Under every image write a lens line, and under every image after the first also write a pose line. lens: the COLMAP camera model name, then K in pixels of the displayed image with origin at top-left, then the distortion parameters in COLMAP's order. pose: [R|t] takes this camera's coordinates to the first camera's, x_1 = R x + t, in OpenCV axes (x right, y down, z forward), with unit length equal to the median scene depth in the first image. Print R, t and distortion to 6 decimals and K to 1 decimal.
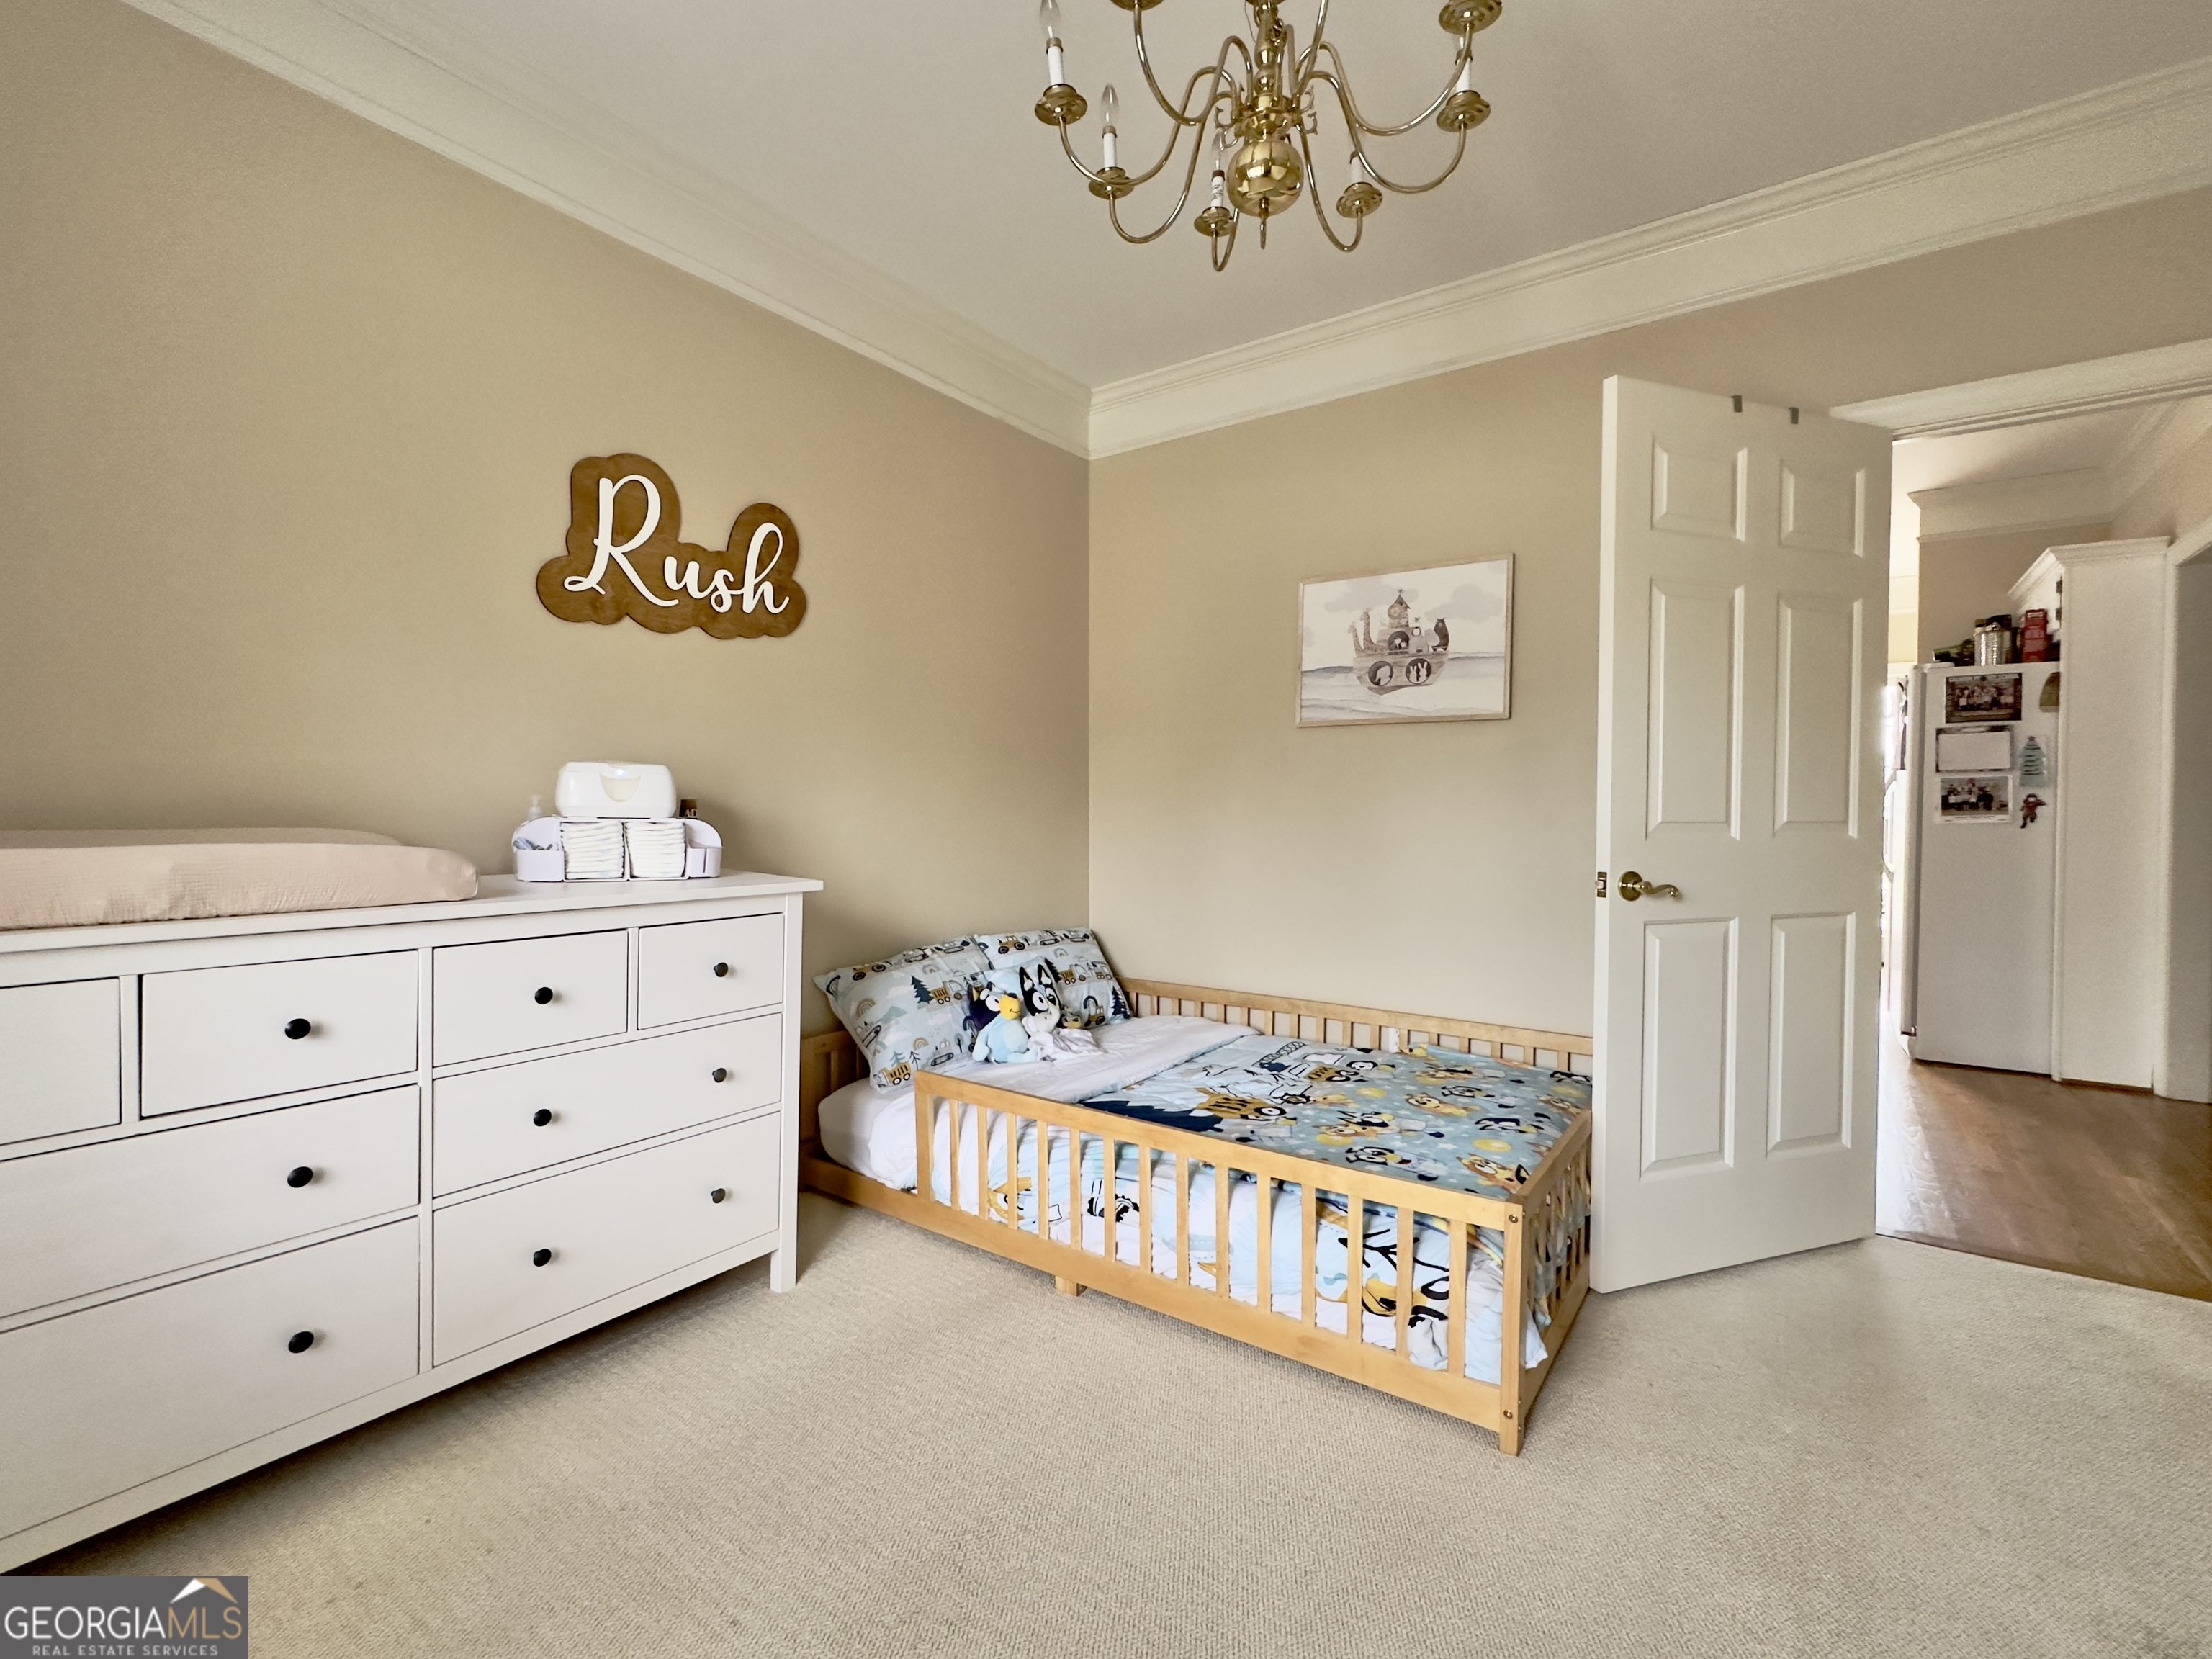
lens RADIAL K [[997.3, 0, 1114.3], [0, 997.3, 814.6], [0, 0, 1]] dist [-0.000304, 0.000364]
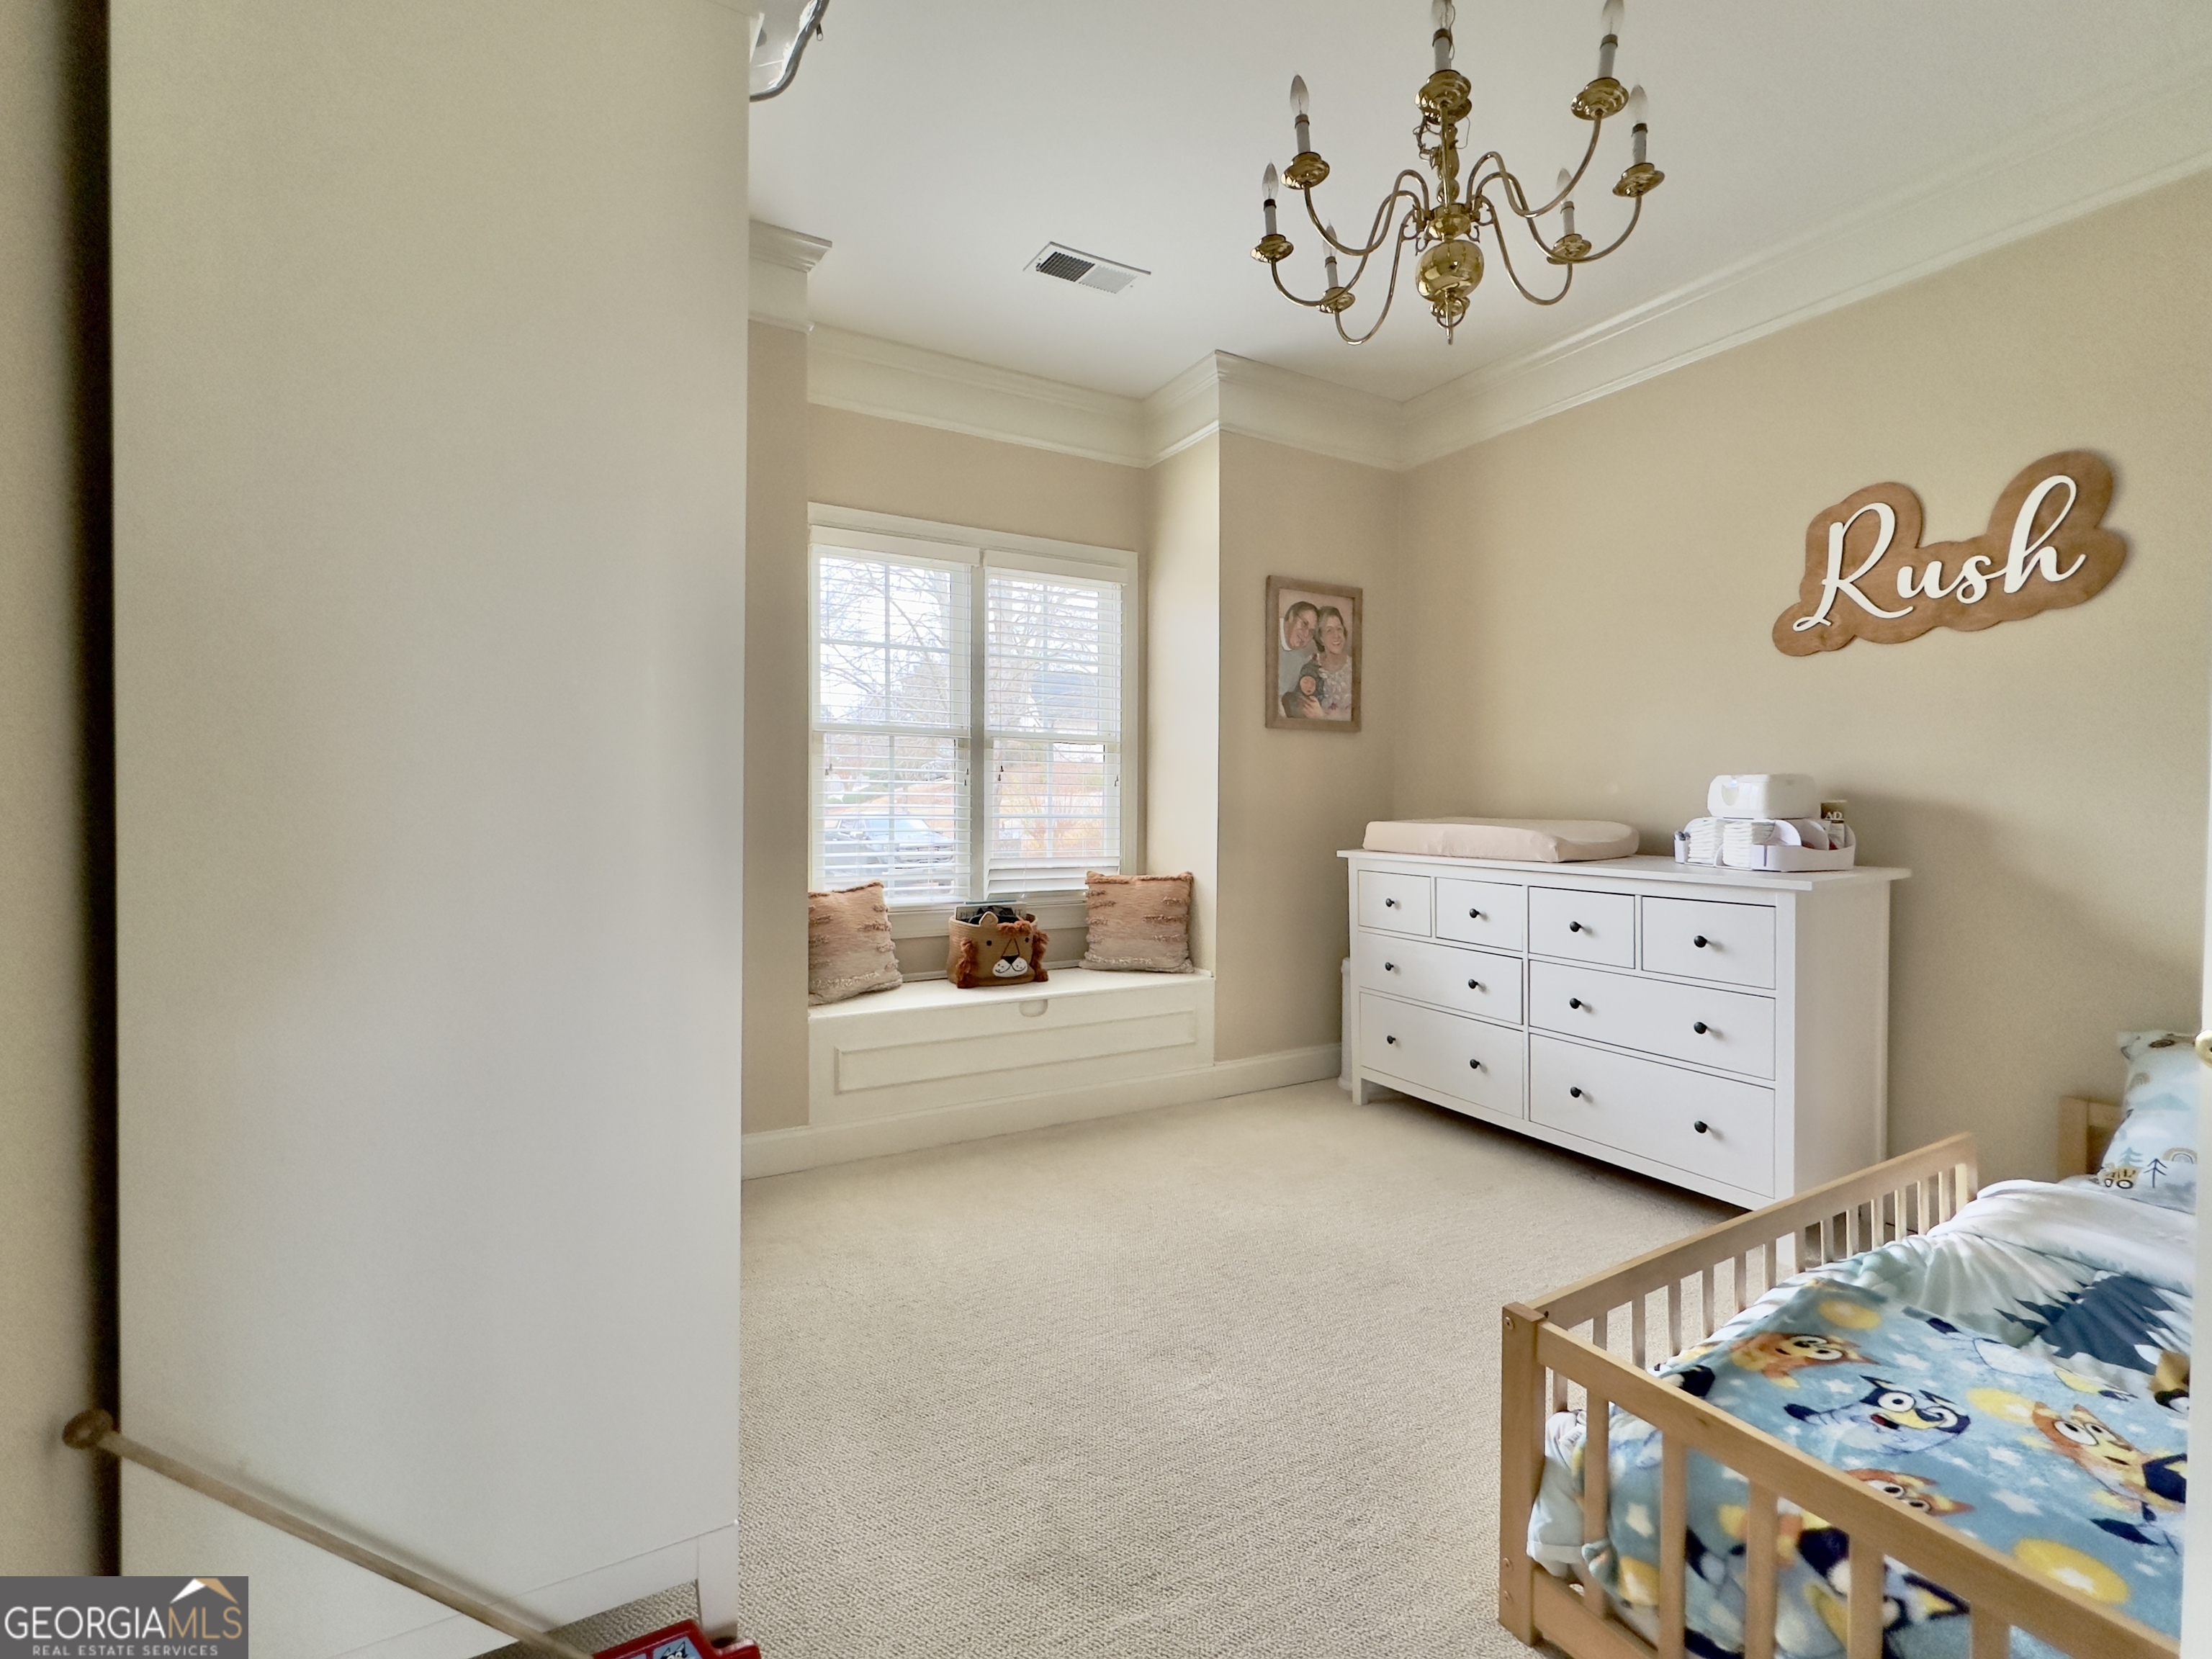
lens RADIAL K [[997.3, 0, 1111.4], [0, 997.3, 816.7], [0, 0, 1]] dist [-0.000304, 0.000364]
pose [[-0.409381, 0.003221, -0.912358, 0.828154], [-0.016736, 0.999799, 0.011039, 0.000602], [0.912210, 0.019788, -0.409244, 0.682627]]
